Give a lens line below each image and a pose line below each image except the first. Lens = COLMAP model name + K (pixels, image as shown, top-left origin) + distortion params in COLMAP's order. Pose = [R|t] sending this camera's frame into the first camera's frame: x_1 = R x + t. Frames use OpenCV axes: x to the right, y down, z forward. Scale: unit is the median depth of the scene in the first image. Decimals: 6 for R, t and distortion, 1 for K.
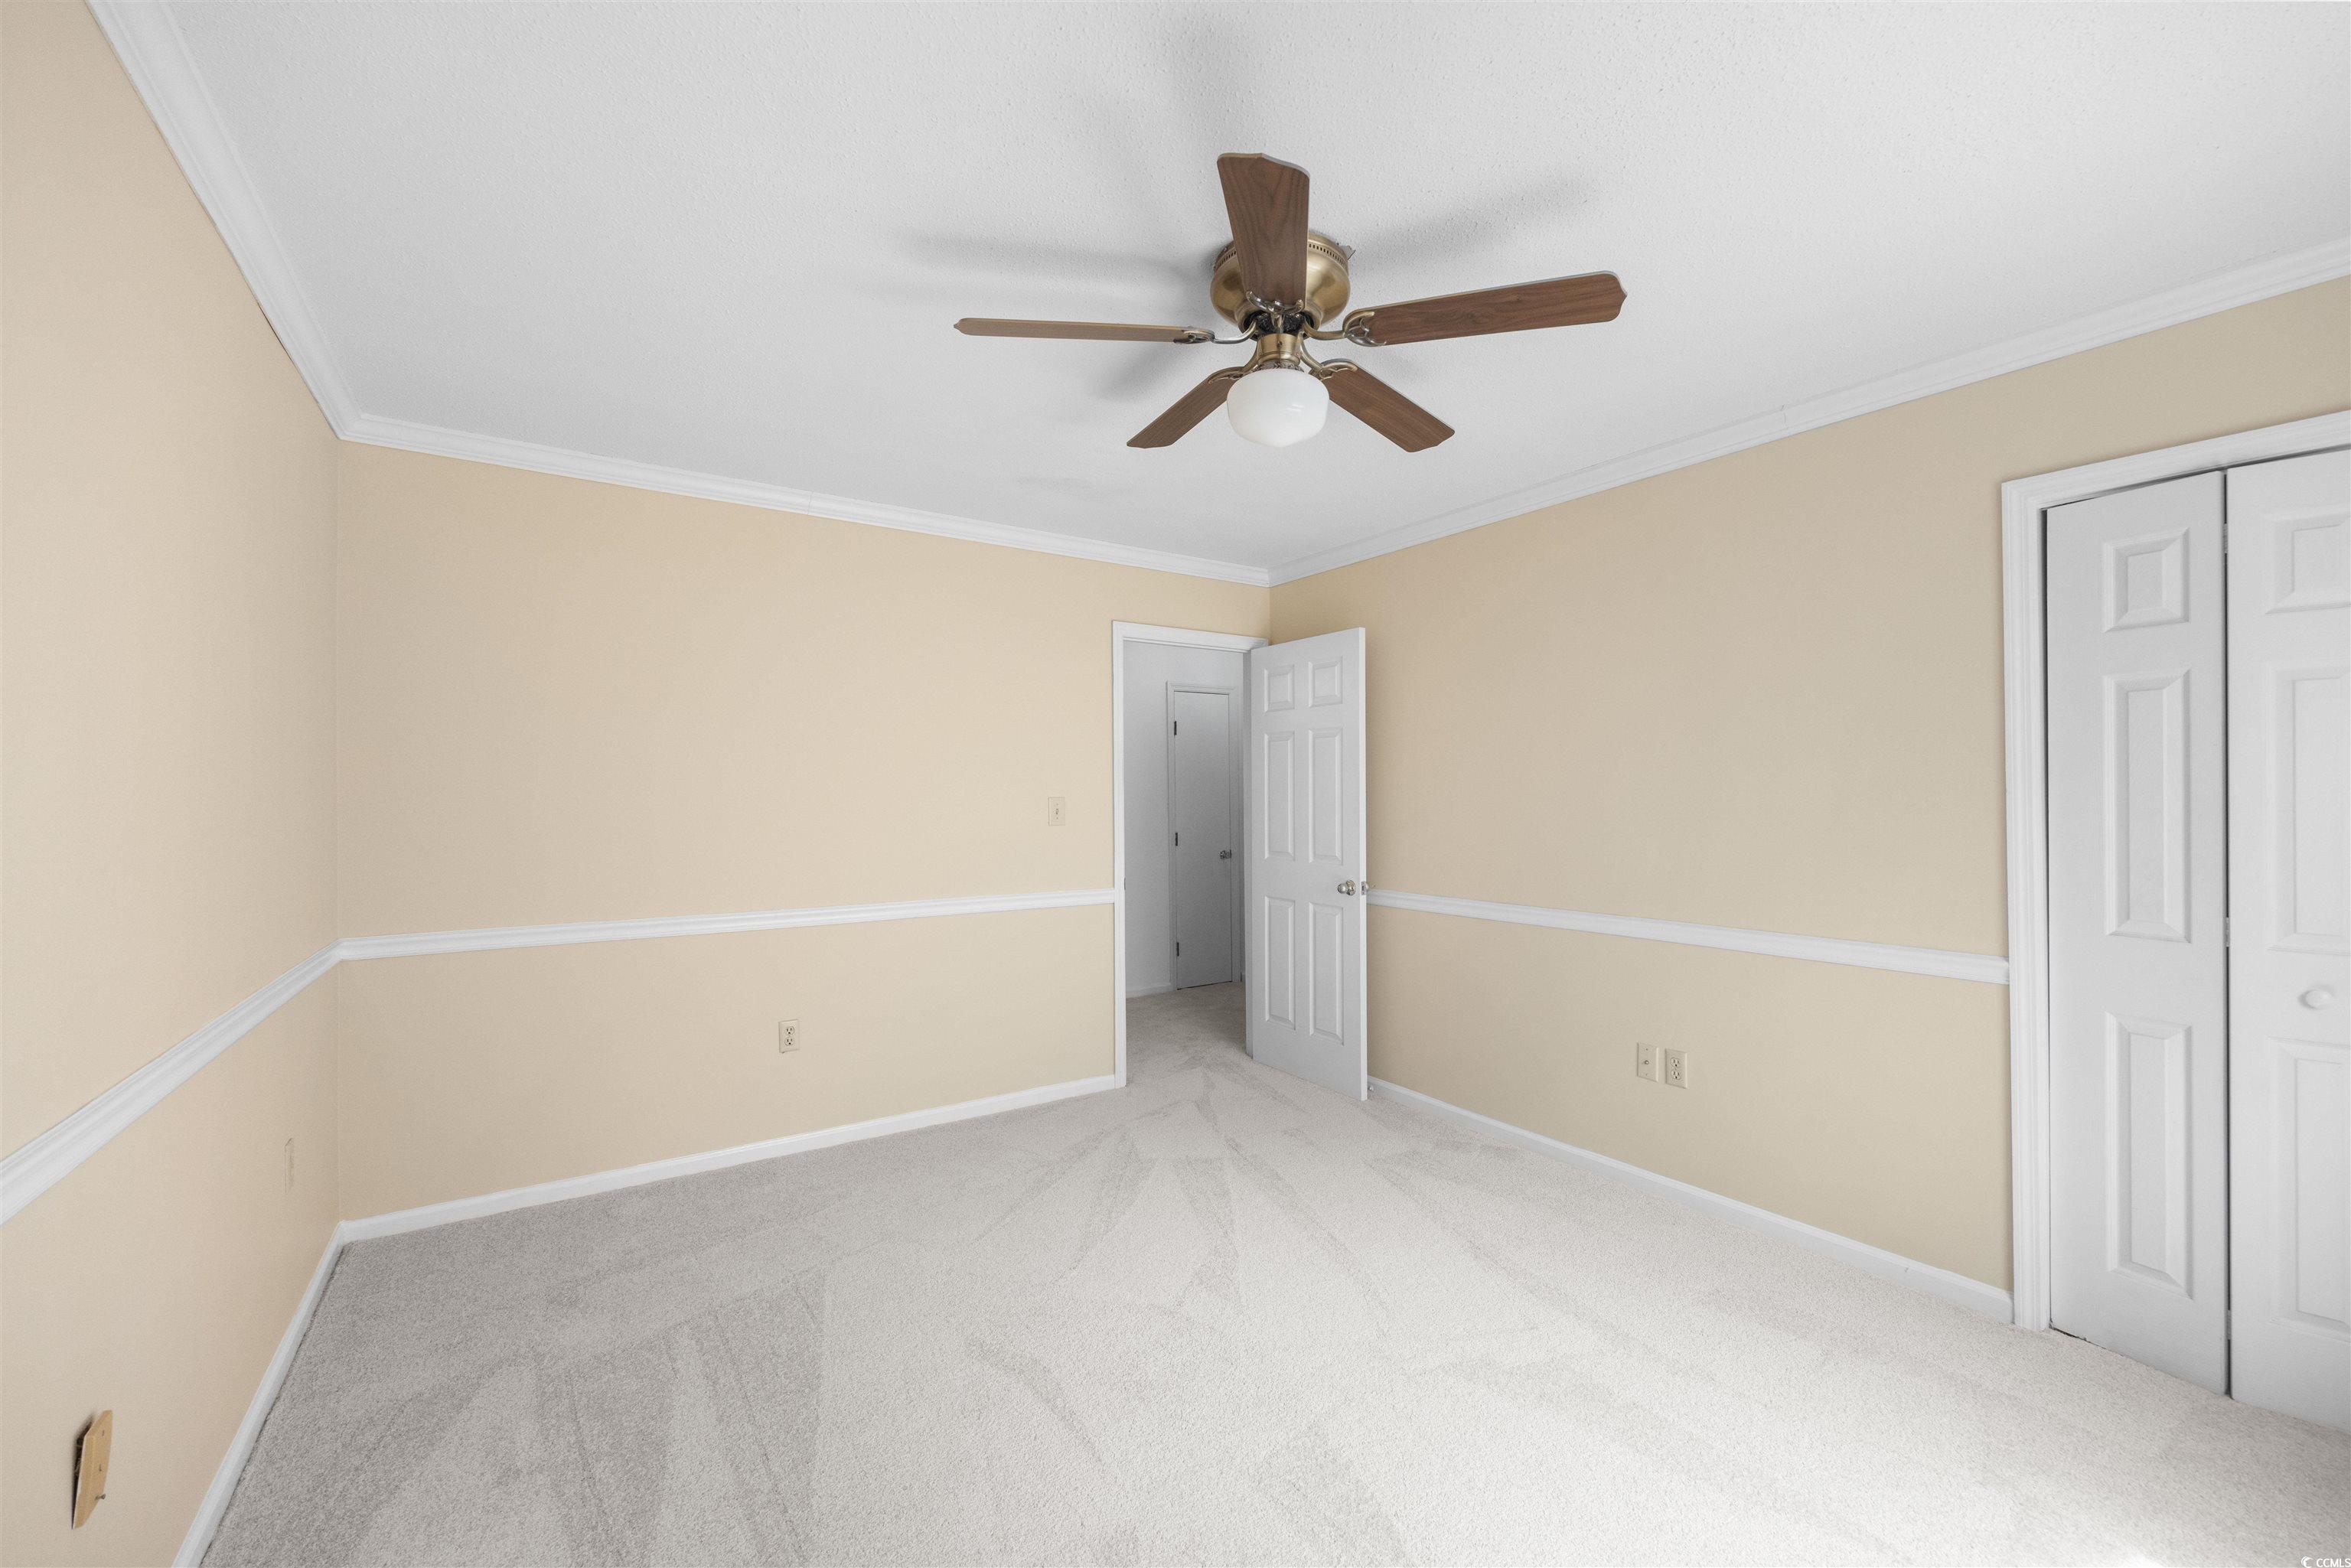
lens RADIAL K [[956.5, 0, 1169.1], [0, 956.5, 810.3], [0, 0, 1]] dist [-0.002742, 0.000564]
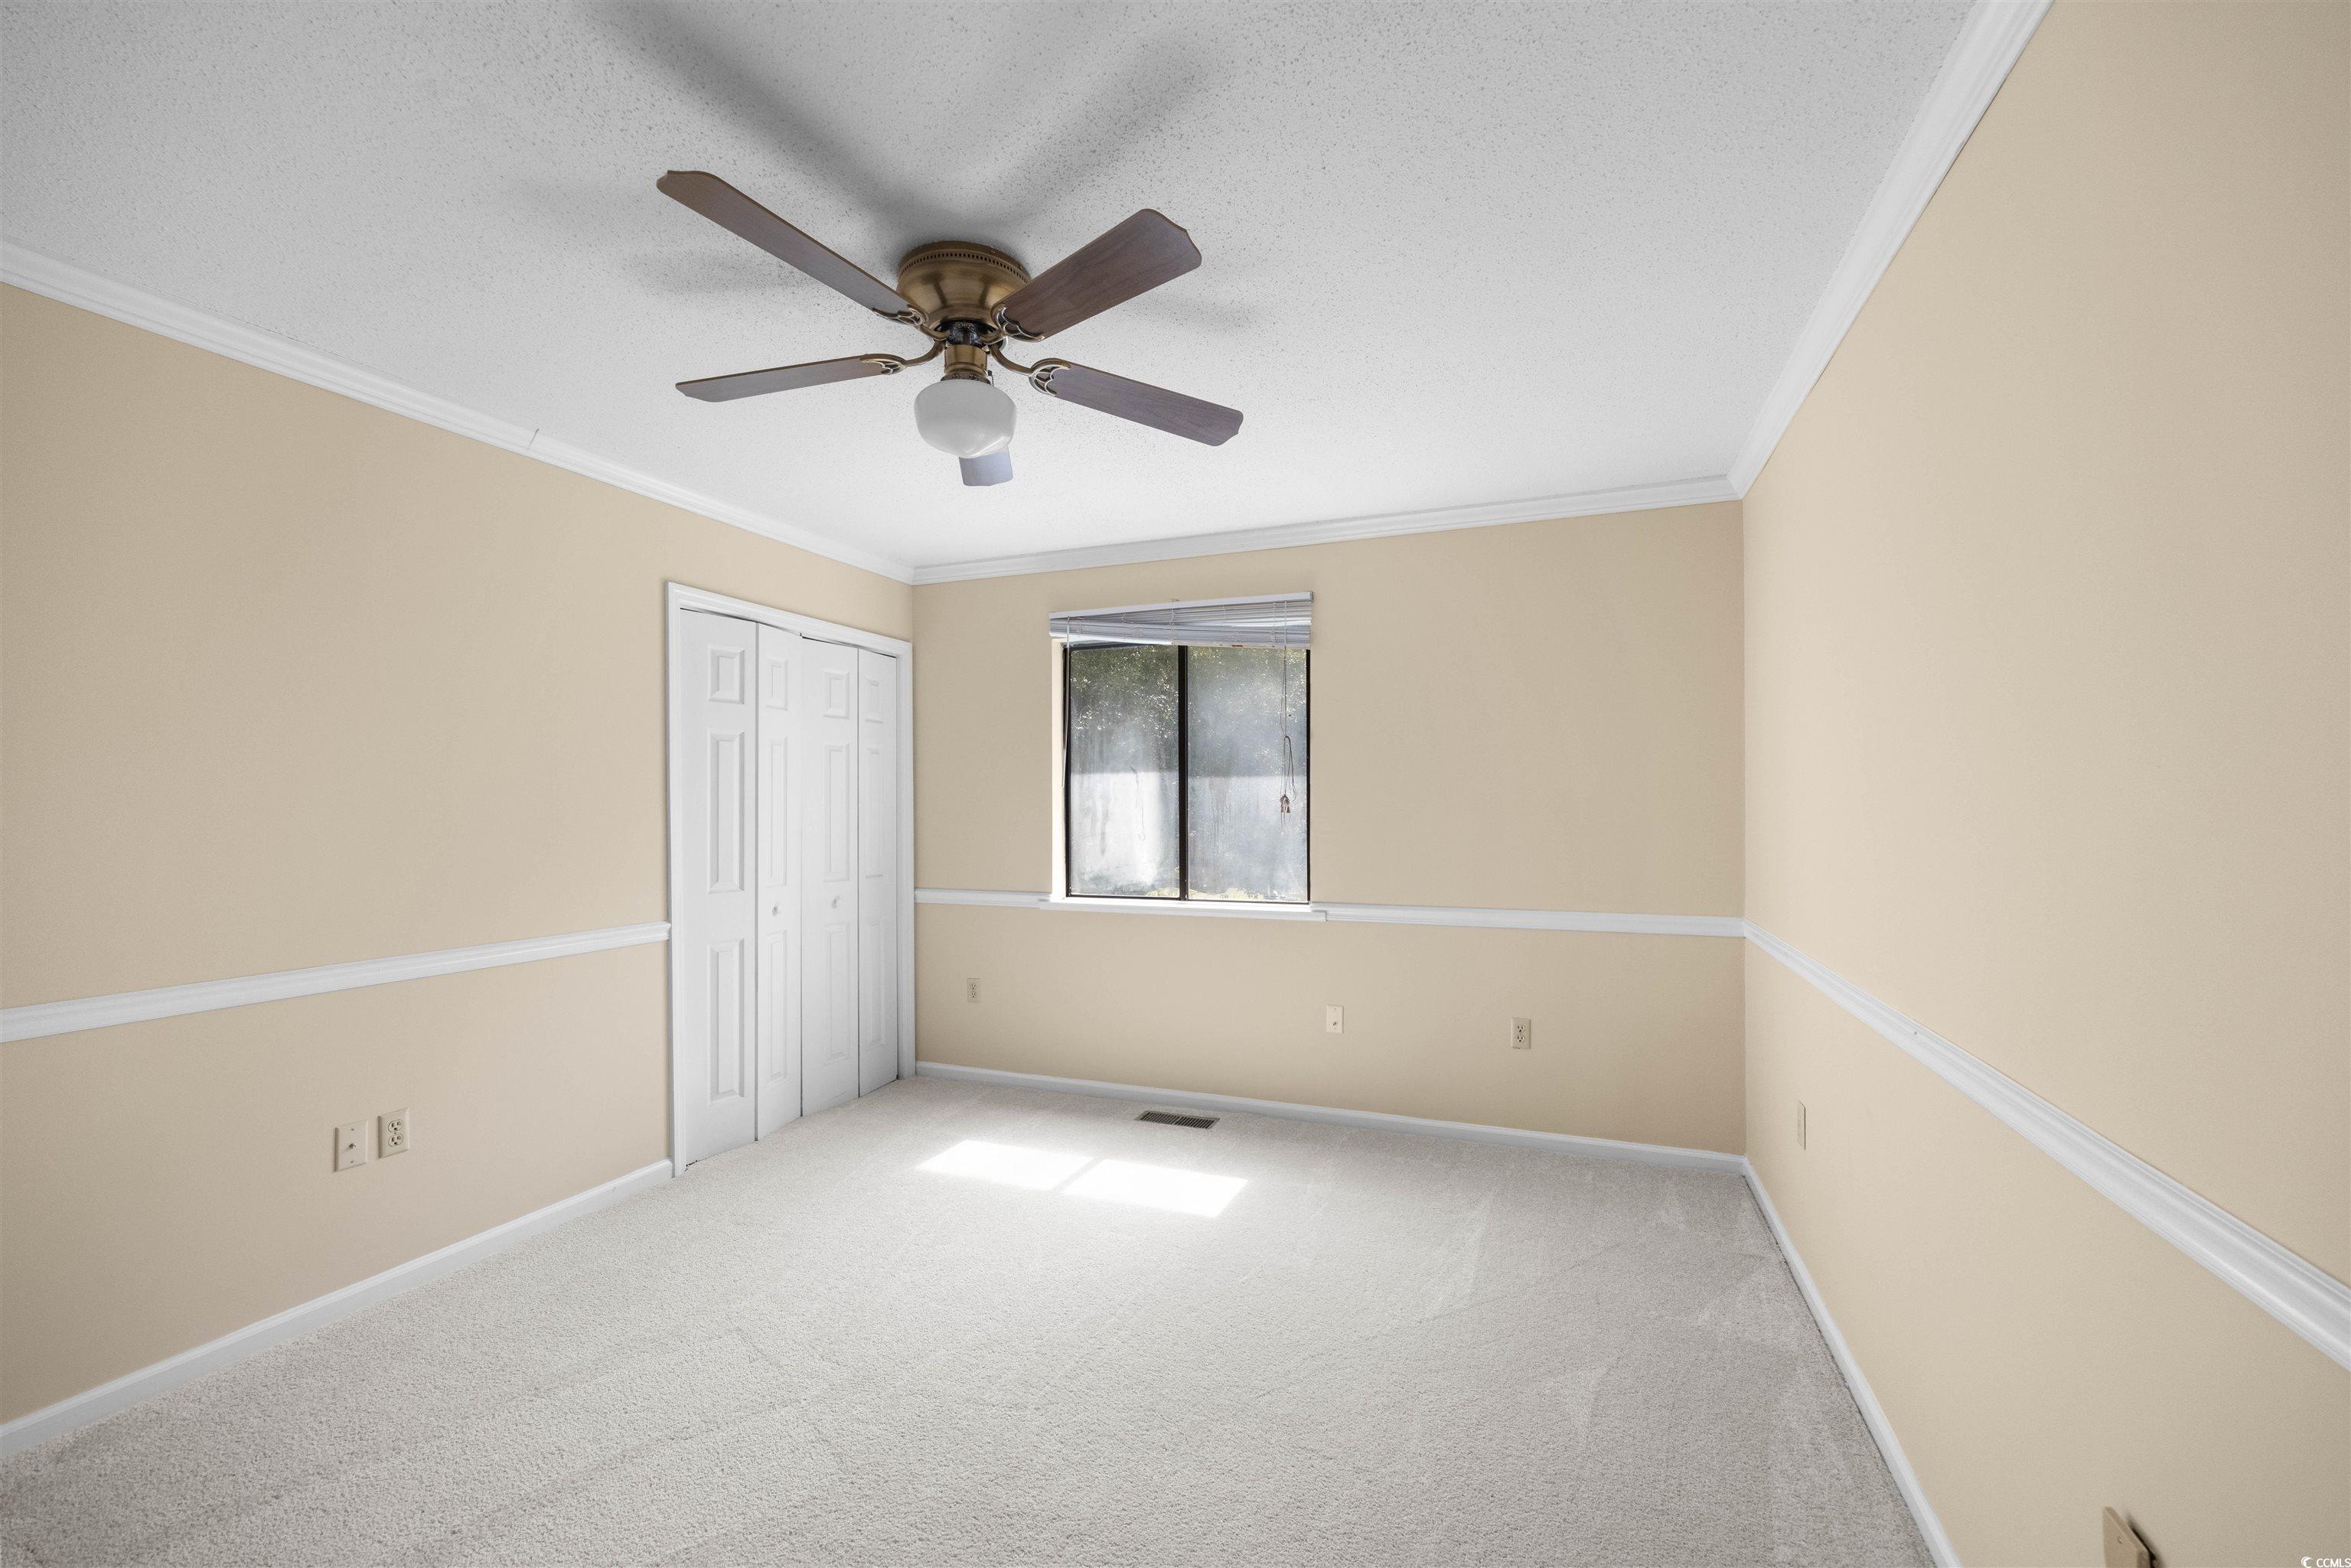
lens RADIAL K [[939.8, 0, 1179.2], [0, 939.8, 791.6], [0, 0, 1]] dist [-0.002676, 0.000049]
pose [[-0.556406, 0.006335, 0.830886, -0.729159], [0.010896, 0.999941, -0.000327, -0.028050], [-0.830839, 0.008872, -0.556442, 1.200177]]
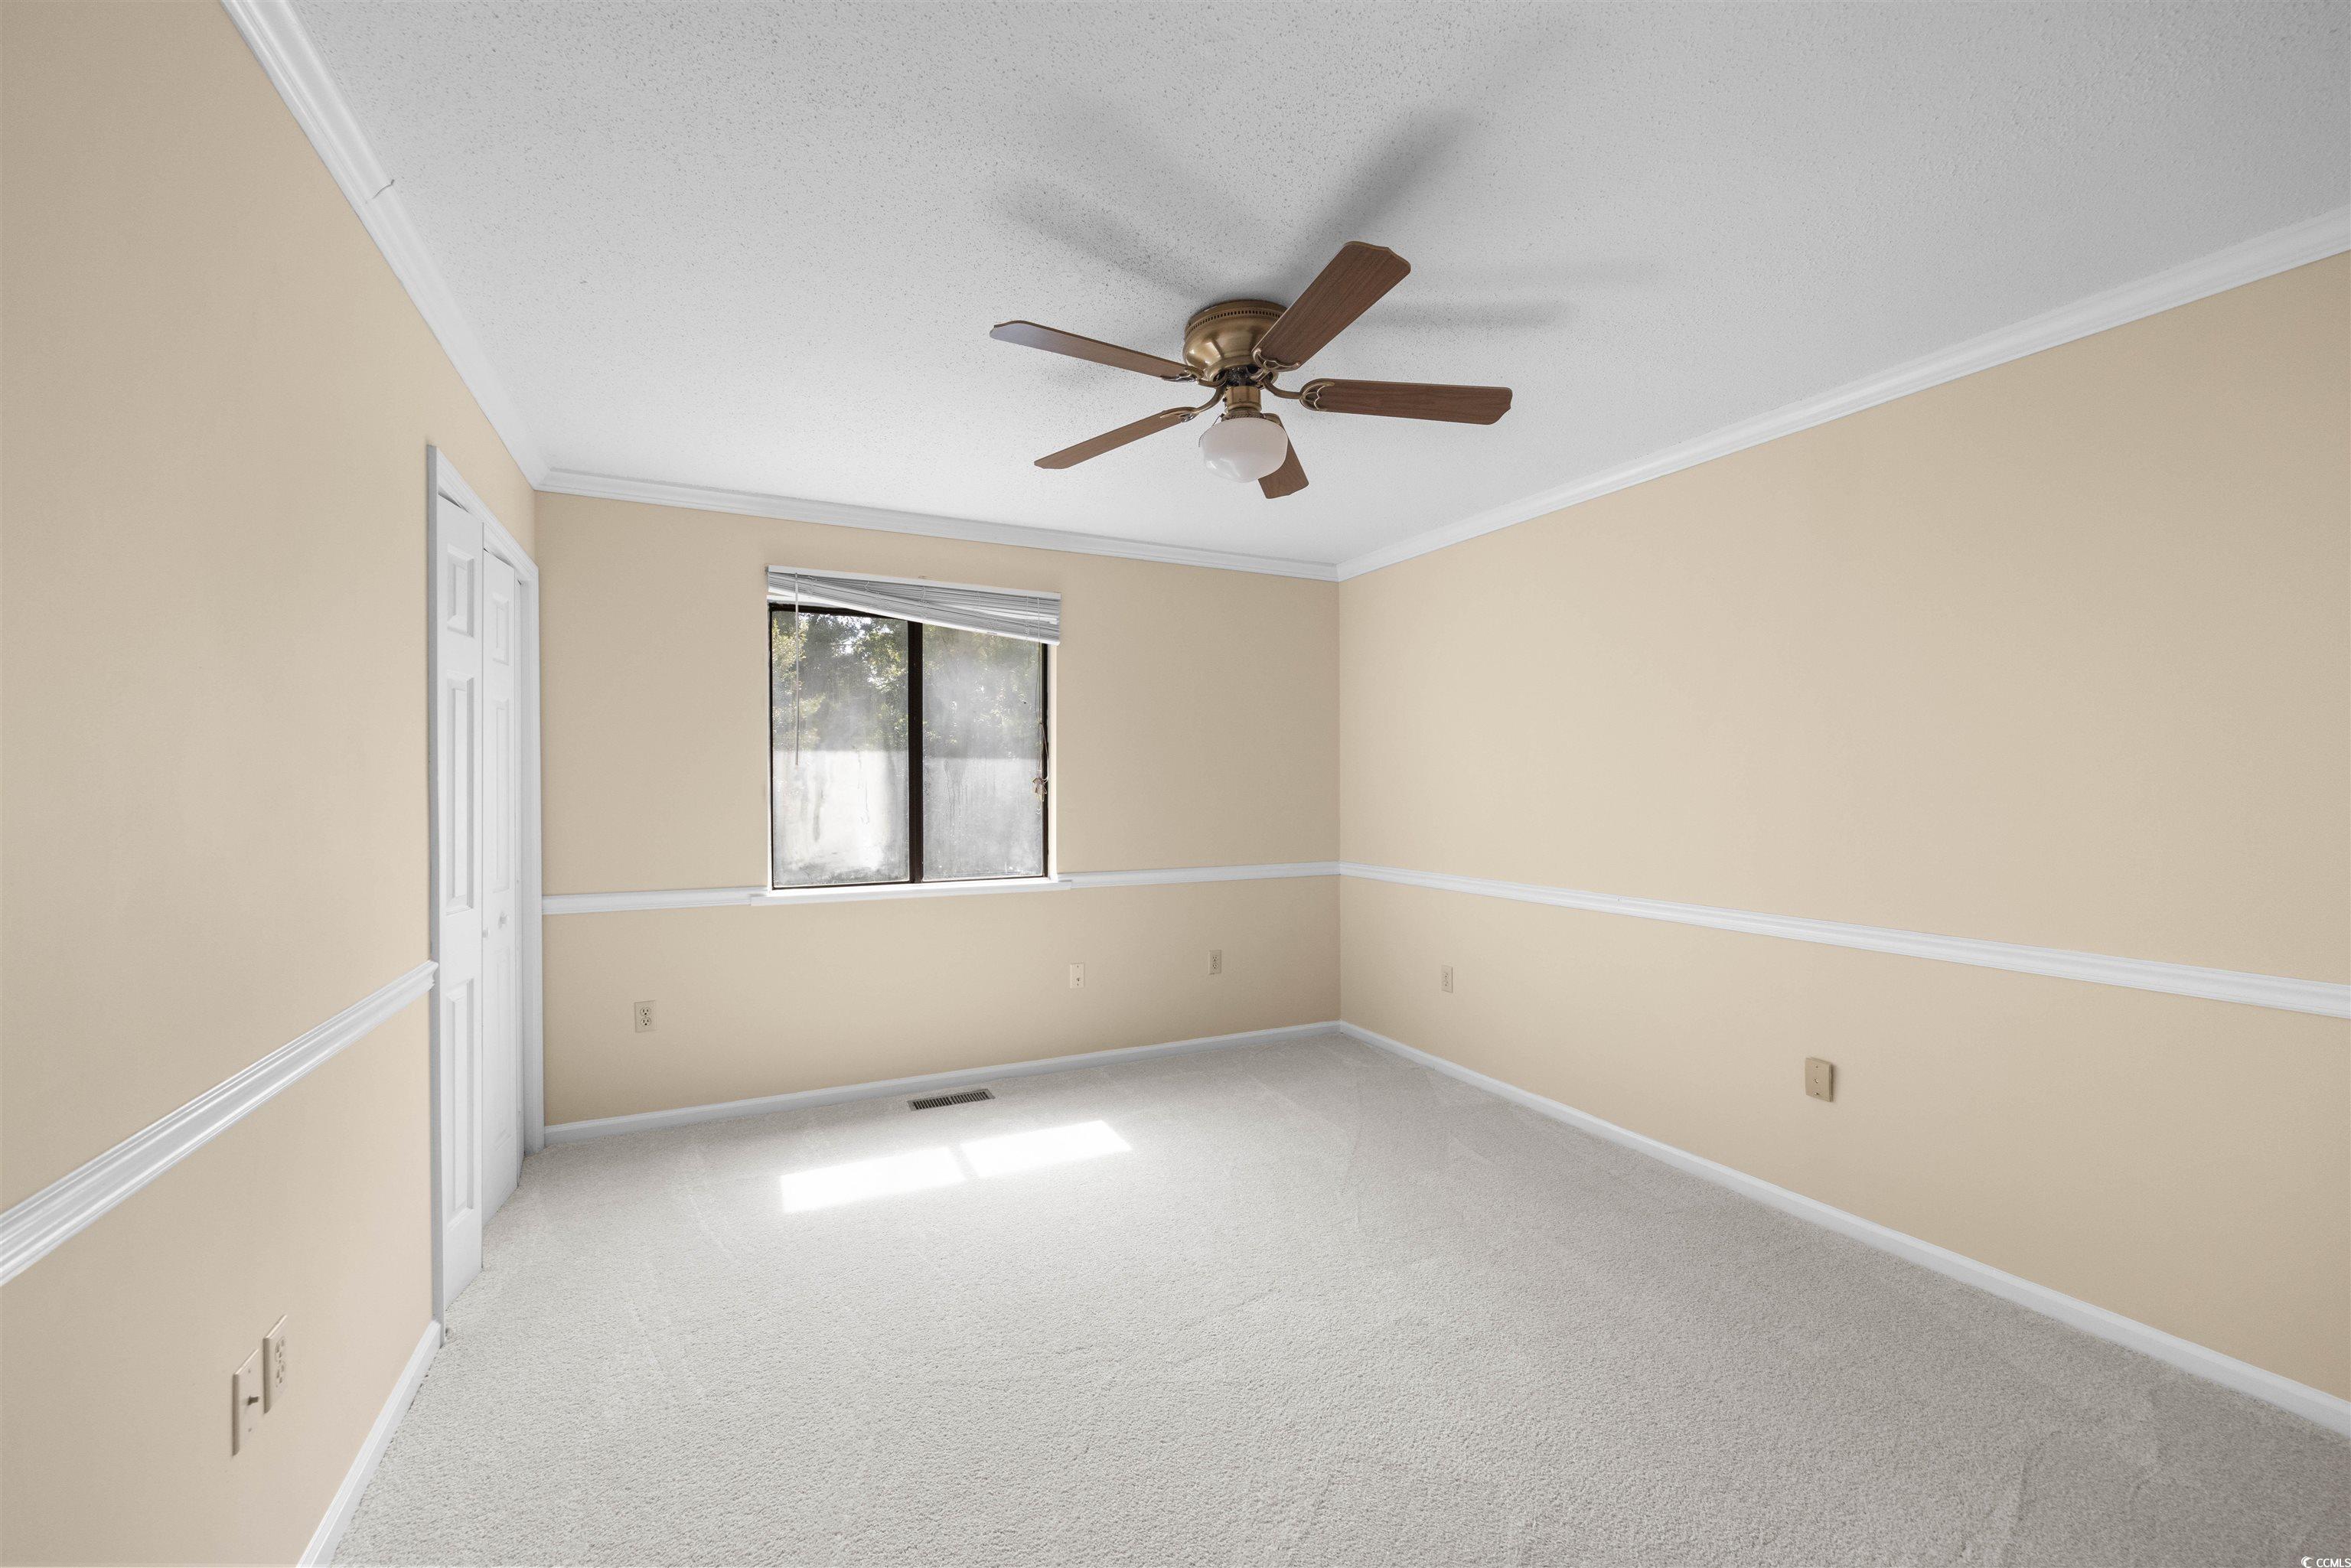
lens RADIAL K [[936.8, 0, 1175.5], [0, 936.8, 784.0], [0, 0, 1]] dist [-0.001691, -0.000173]
pose [[-0.987664, -0.006558, 0.156451, 0.025727], [-0.004739, 0.999917, 0.011998, -0.030141], [-0.156517, 0.011108, -0.987613, 1.871824]]
